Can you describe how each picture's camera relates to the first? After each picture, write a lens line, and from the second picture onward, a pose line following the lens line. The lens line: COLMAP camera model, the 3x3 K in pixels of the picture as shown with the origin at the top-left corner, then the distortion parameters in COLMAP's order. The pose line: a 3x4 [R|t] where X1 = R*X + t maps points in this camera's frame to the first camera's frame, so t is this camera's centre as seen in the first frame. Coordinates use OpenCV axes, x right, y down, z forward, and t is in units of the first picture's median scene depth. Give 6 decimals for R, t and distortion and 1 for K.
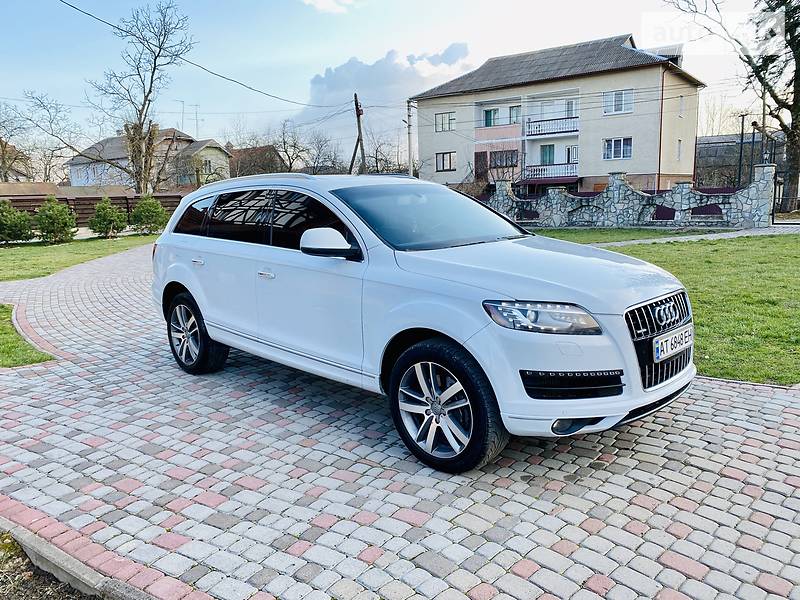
lens RADIAL K [[601.3, 0, 392.3], [0, 601.3, 297.9], [0, 0, 1]] dist [0.017068, -0.008866]
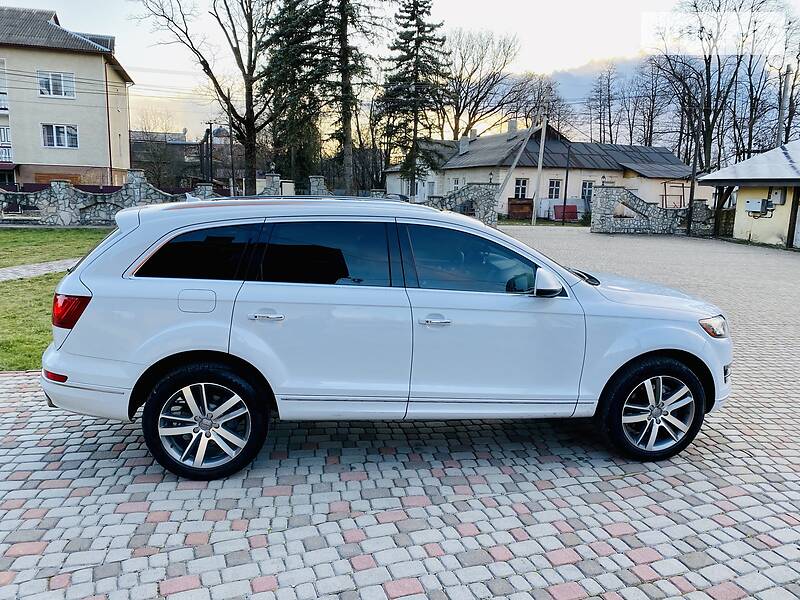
lens RADIAL K [[605.4, 0, 400.0], [0, 605.4, 300.0], [0, 0, 1]] dist [0.010492, -0.002138]
pose [[0.591124, -0.098031, 0.800602, -0.772053], [0.084754, 0.994641, 0.059212, -0.104991], [-0.802116, 0.032853, 0.596264, 0.425559]]
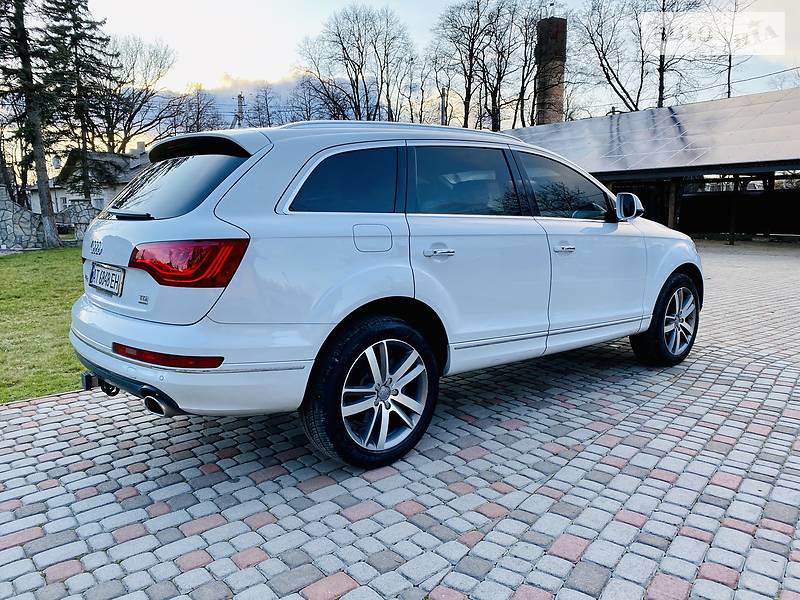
lens RADIAL K [[605.4, 0, 400.0], [0, 605.4, 300.0], [0, 0, 1]] dist [0.010492, -0.002138]
pose [[0.090593, -0.115470, 0.989171, -0.900647], [0.170349, 0.980413, 0.098846, -0.077339], [-0.981210, 0.159550, 0.108489, 0.945032]]
